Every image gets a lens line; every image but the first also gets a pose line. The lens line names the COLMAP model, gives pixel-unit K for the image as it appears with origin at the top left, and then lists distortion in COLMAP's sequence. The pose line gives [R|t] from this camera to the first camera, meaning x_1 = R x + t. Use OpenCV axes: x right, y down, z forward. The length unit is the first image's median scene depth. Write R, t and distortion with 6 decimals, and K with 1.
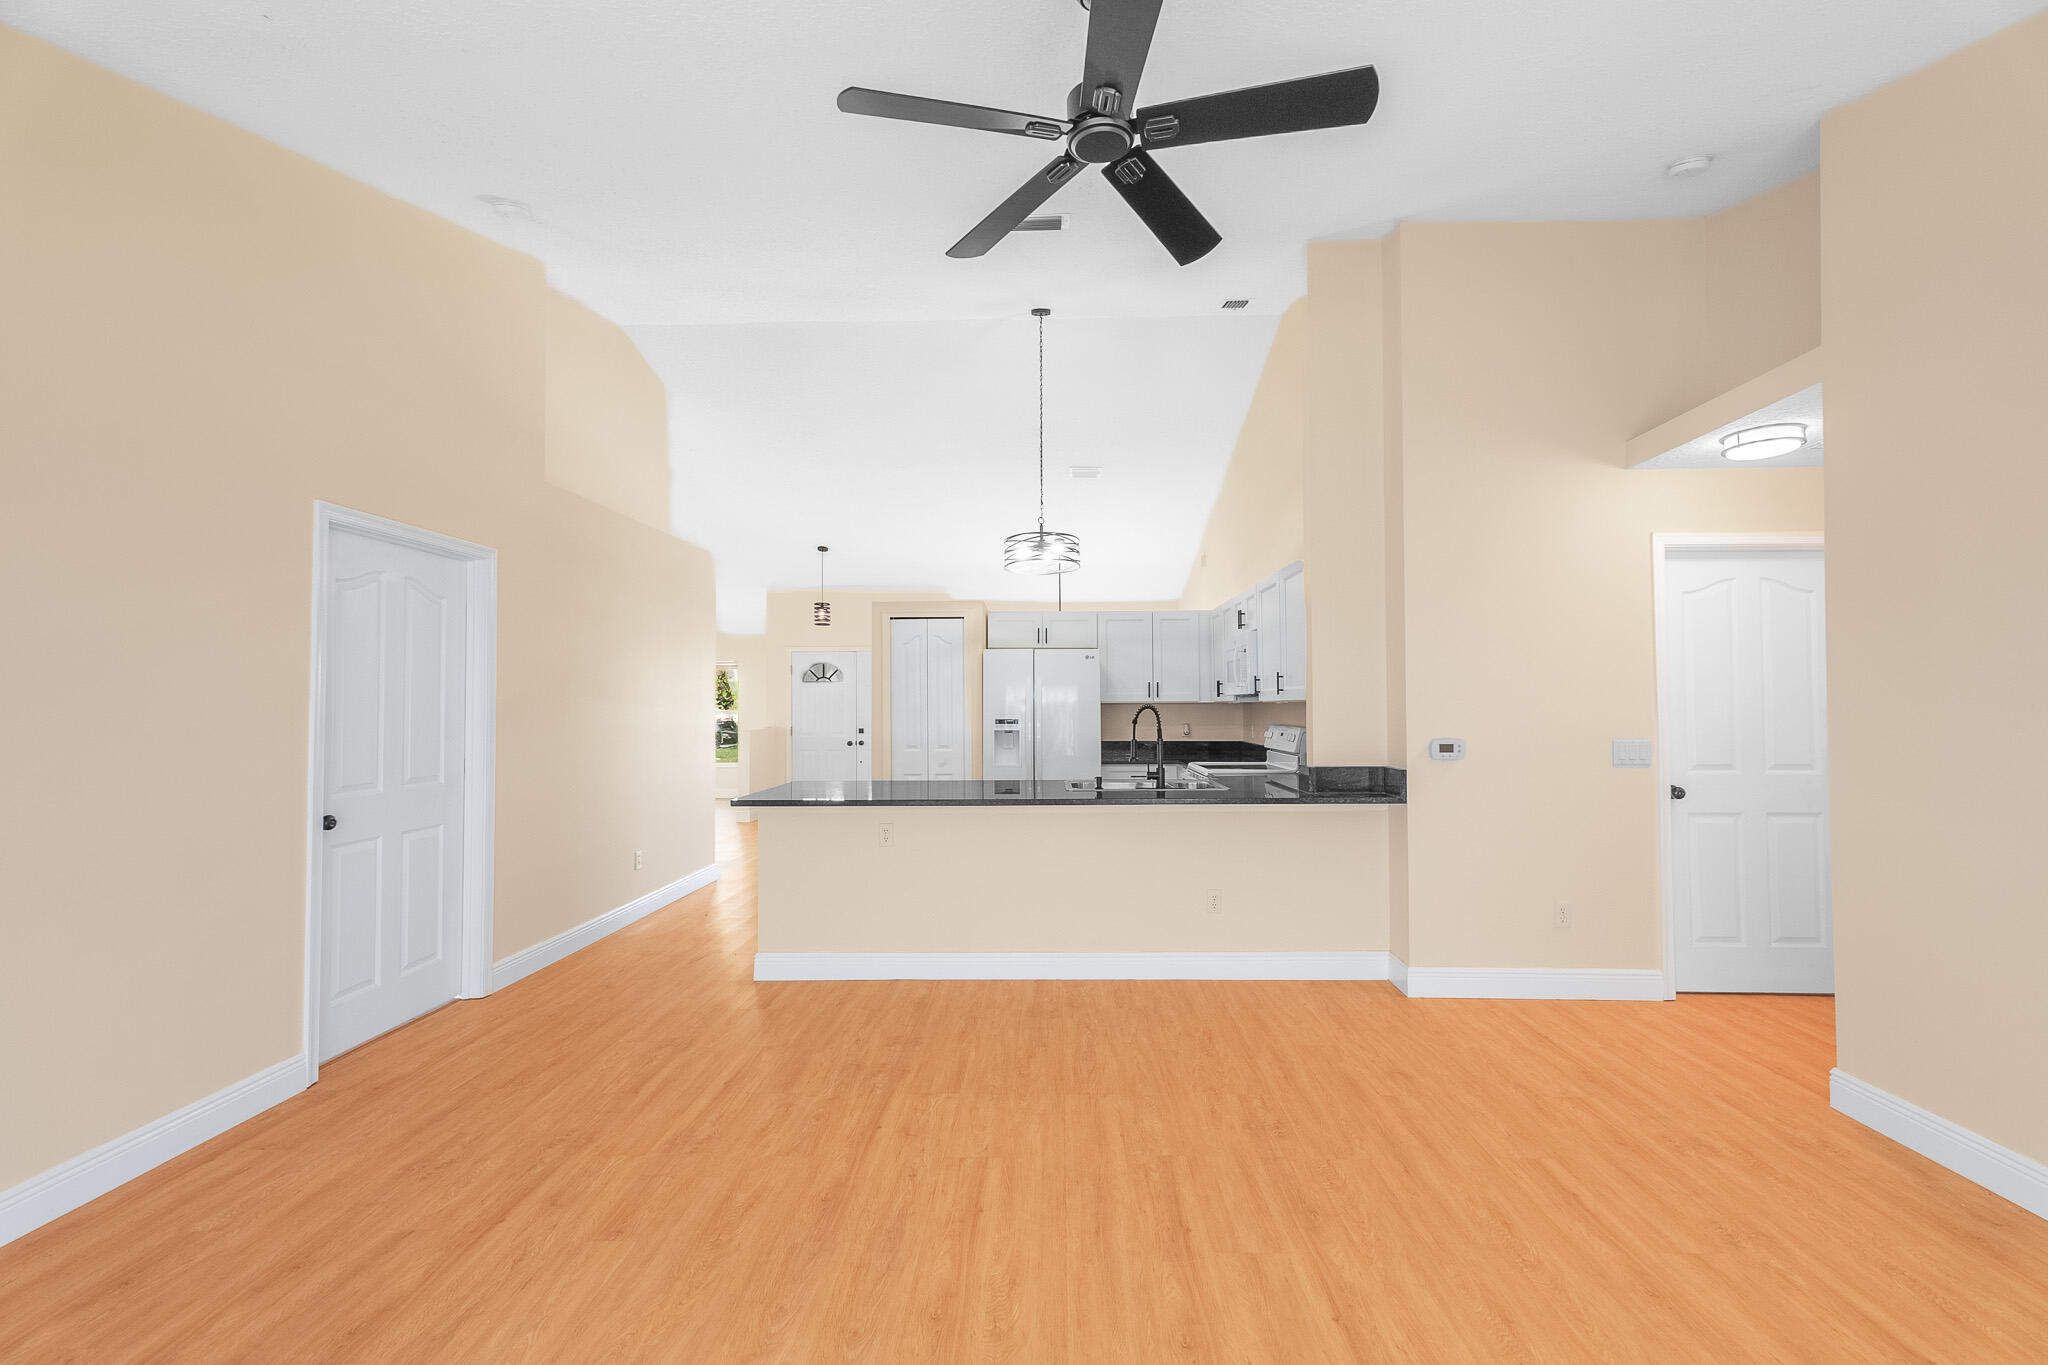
lens RADIAL K [[860.1, 0, 1036.3], [0, 860.1, 686.0], [0, 0, 1]] dist [0.008960, -0.000011]
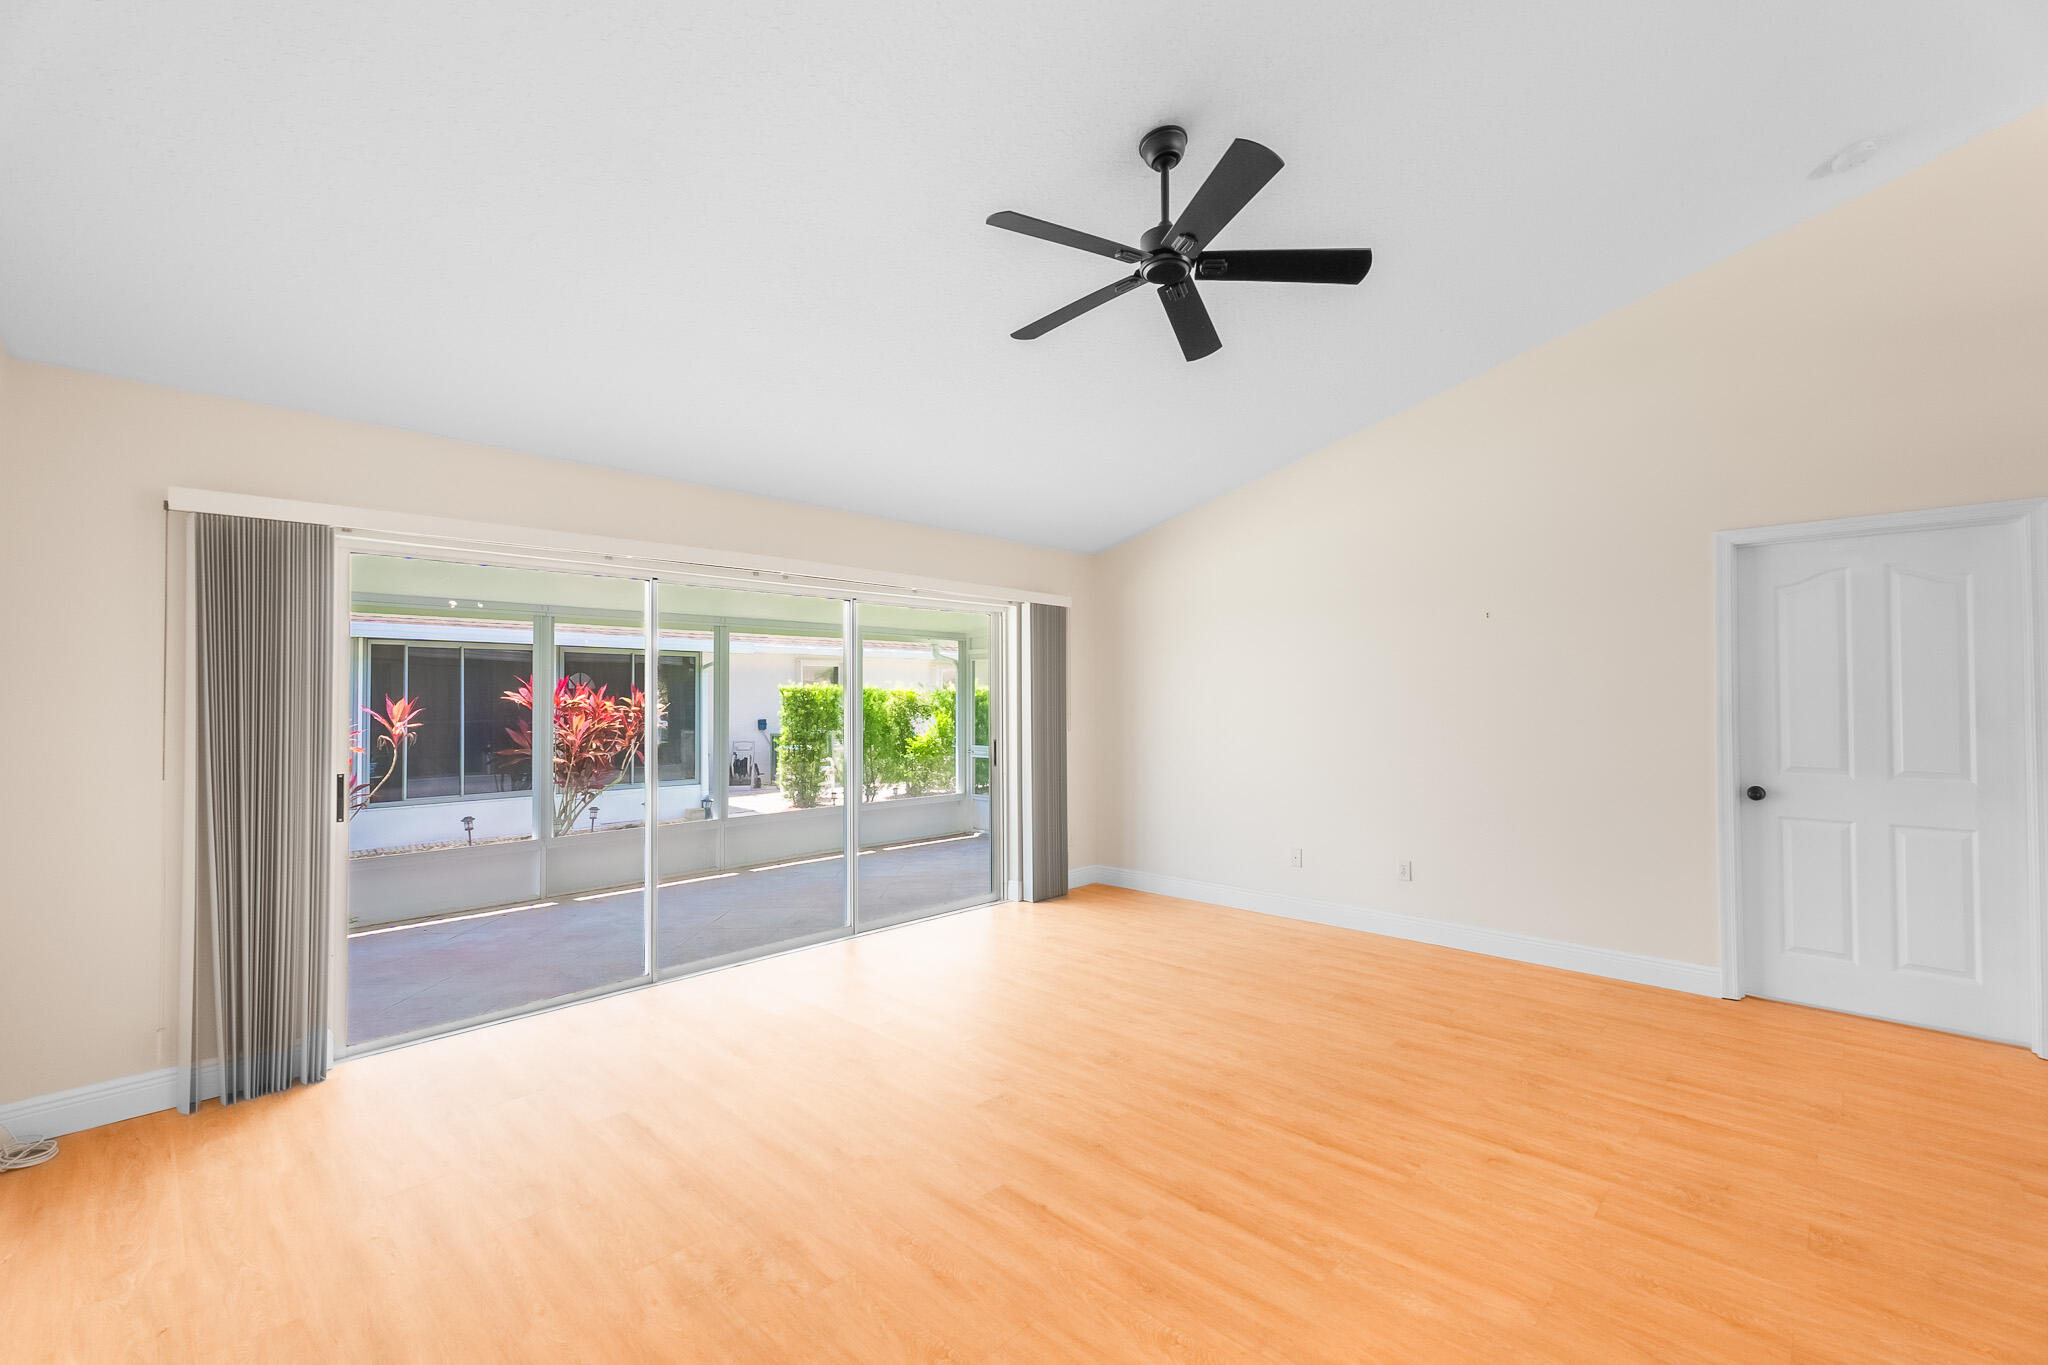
lens RADIAL K [[860.1, 0, 1036.3], [0, 860.1, 686.0], [0, 0, 1]] dist [0.008960, -0.000011]
pose [[-0.672284, -0.002793, -0.740288, 0.918413], [0.022230, 0.999466, -0.023959, 0.019649], [0.739959, -0.032564, -0.671863, 1.340074]]
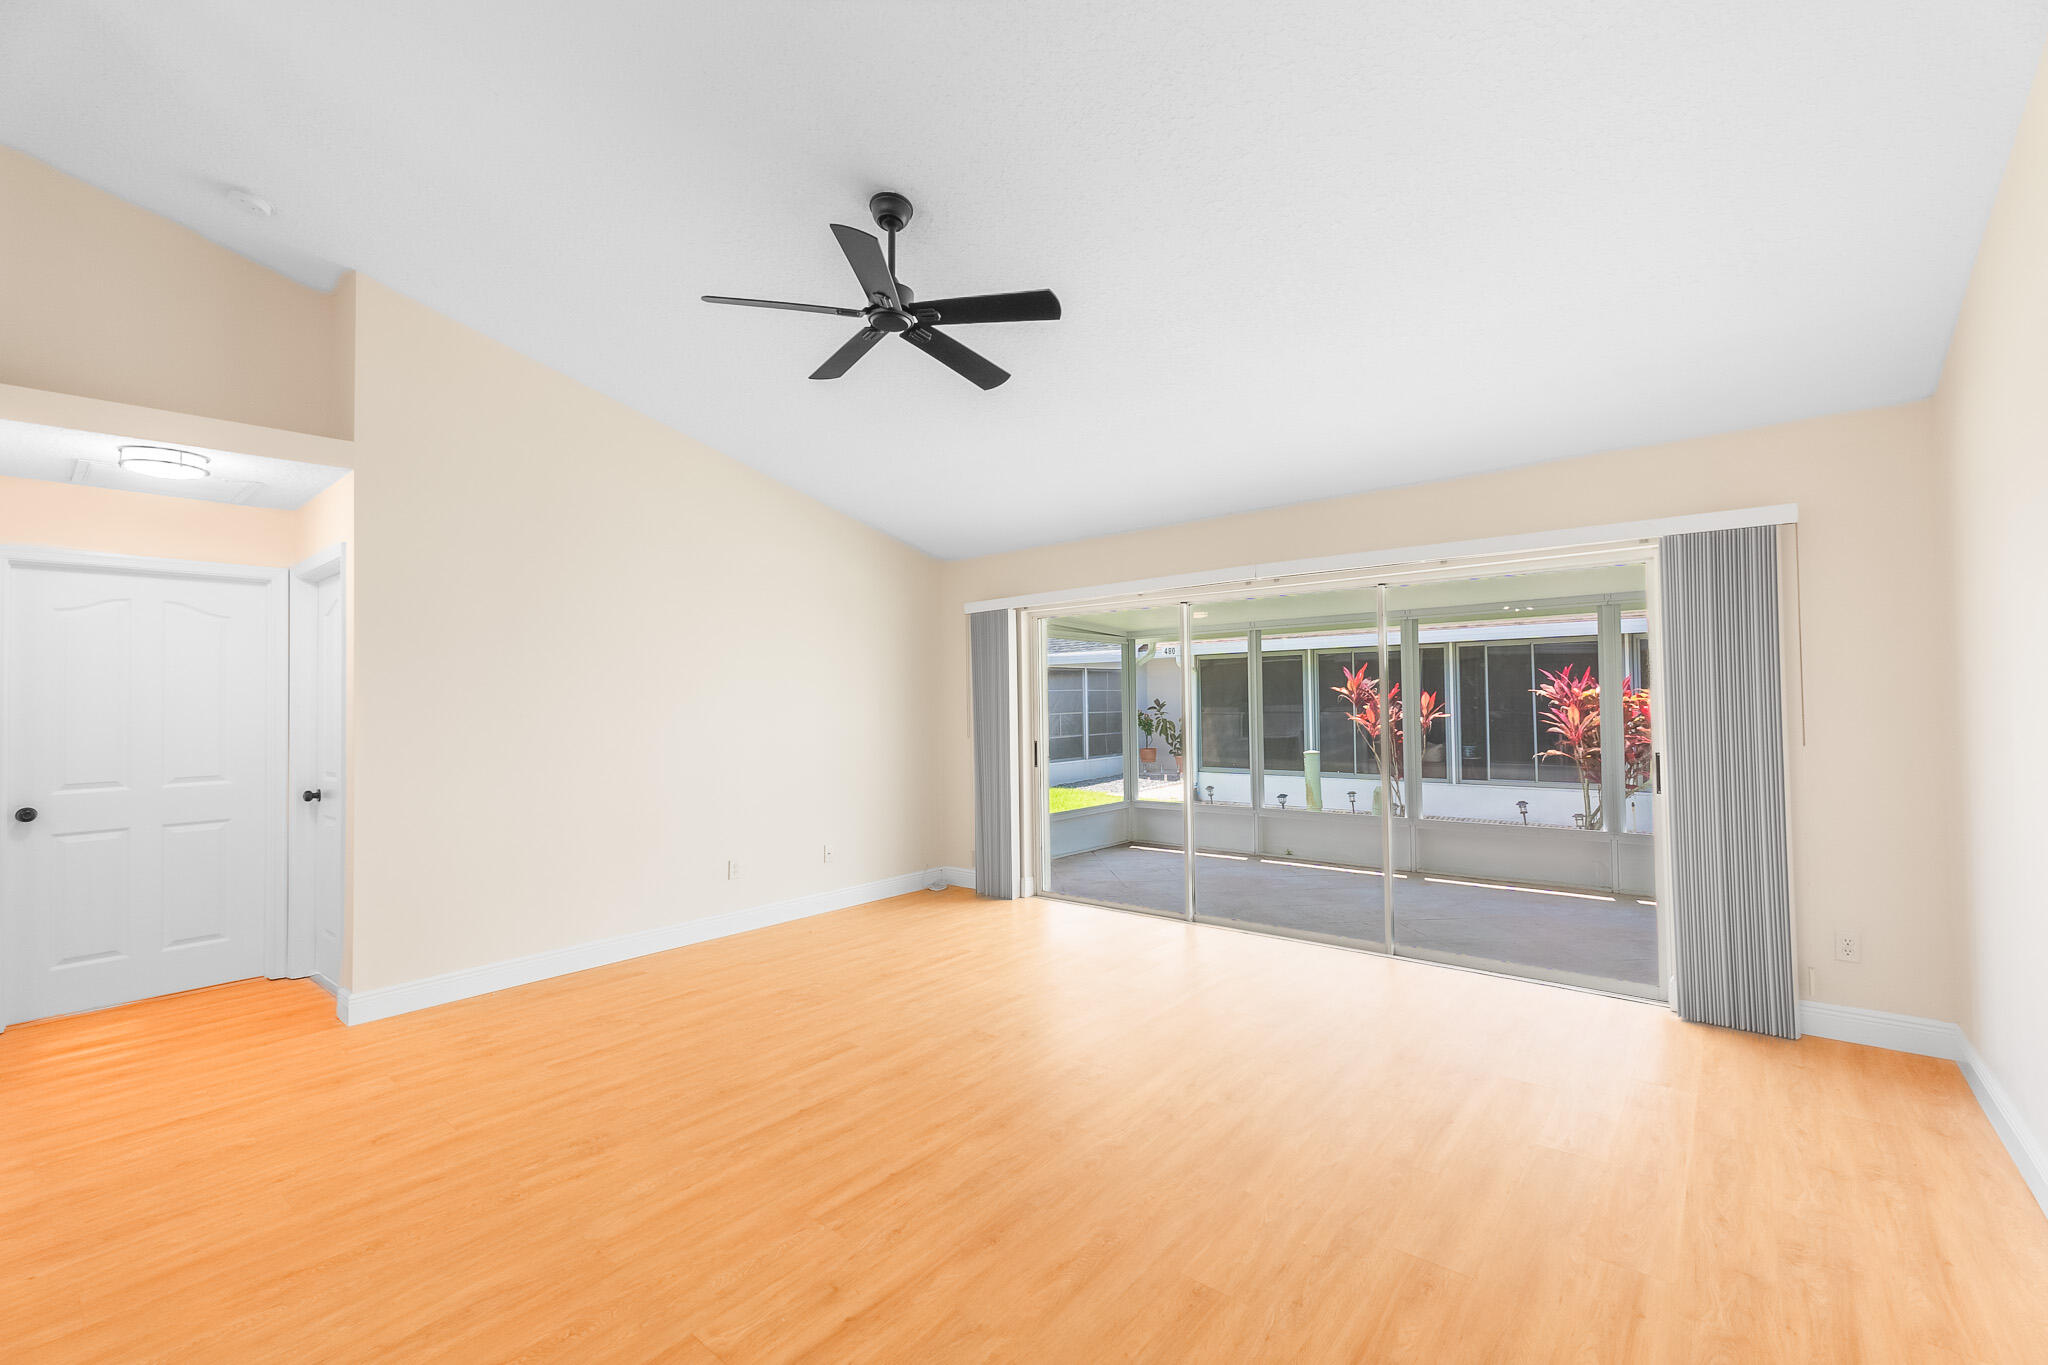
lens RADIAL K [[860.1, 0, 1036.3], [0, 860.1, 686.0], [0, 0, 1]] dist [0.008960, -0.000011]
pose [[-0.788690, 0.030421, 0.614038, -0.784767], [0.008667, 0.999226, -0.038373, 0.038025], [-0.614730, -0.024942, -0.788343, 1.555896]]
